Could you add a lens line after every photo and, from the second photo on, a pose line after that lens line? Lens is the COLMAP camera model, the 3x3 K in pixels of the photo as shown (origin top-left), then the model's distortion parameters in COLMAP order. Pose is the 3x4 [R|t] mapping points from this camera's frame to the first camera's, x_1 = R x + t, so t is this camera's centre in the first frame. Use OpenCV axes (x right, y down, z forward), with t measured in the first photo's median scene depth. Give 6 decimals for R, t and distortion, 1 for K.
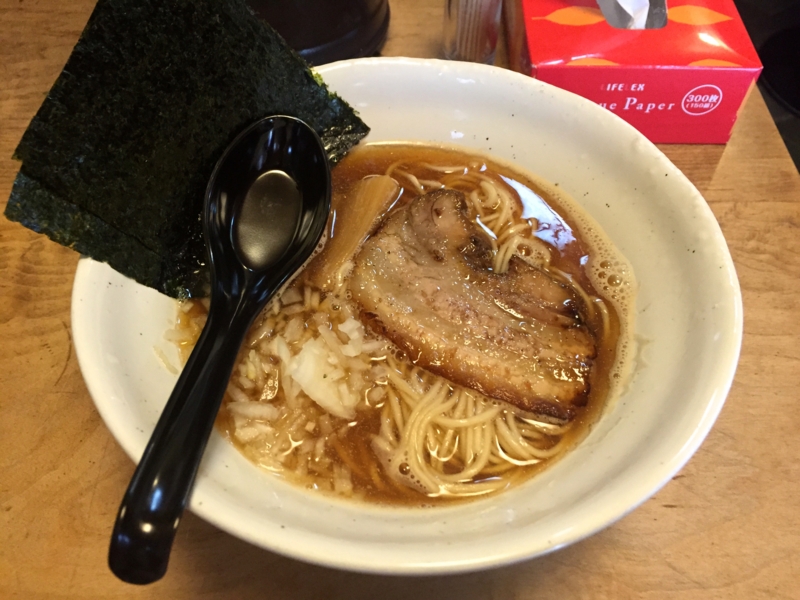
lens RADIAL K [[720.3, 0, 400.0], [0, 720.3, 300.0], [0, 0, 1]] dist [0.058153, -0.096754]
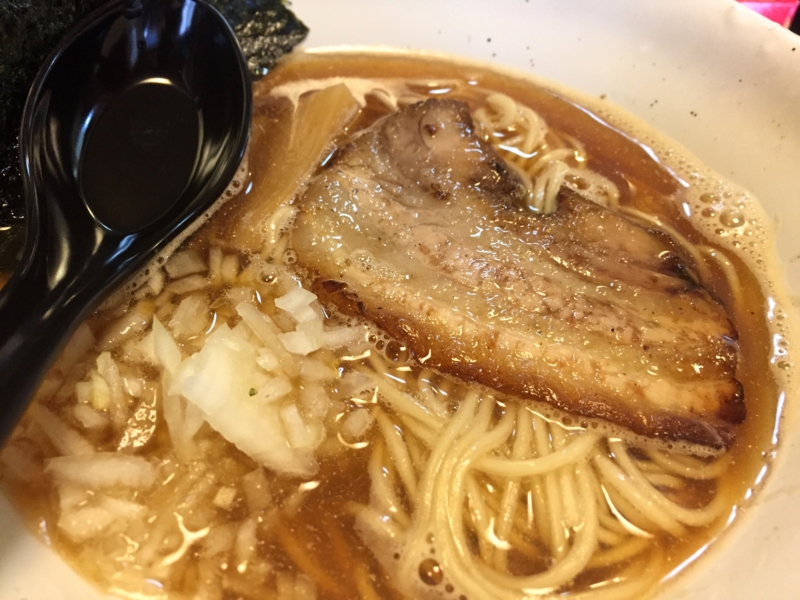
lens RADIAL K [[720.3, 0, 400.0], [0, 720.3, 300.0], [0, 0, 1]] dist [0.058153, -0.096754]
pose [[0.993084, -0.043727, 0.108958, -0.051016], [0.055677, 0.992463, -0.109170, 0.096193], [-0.103363, 0.114481, 0.988033, 0.458065]]
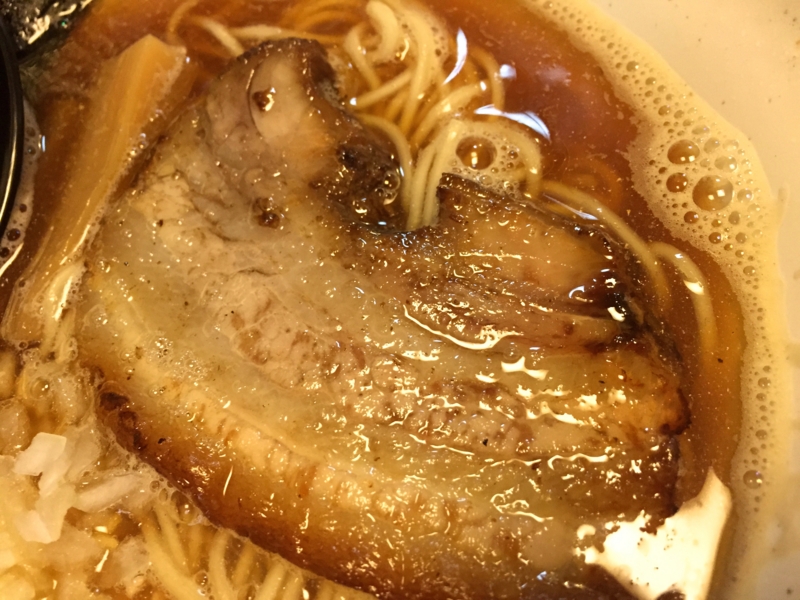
lens RADIAL K [[720.3, 0, 400.0], [0, 720.3, 300.0], [0, 0, 1]] dist [0.058153, -0.096754]
pose [[0.977549, -0.172755, -0.120636, 0.180763], [0.192727, 0.964505, 0.180518, -0.077649], [0.085169, -0.199715, 0.976146, 0.630528]]
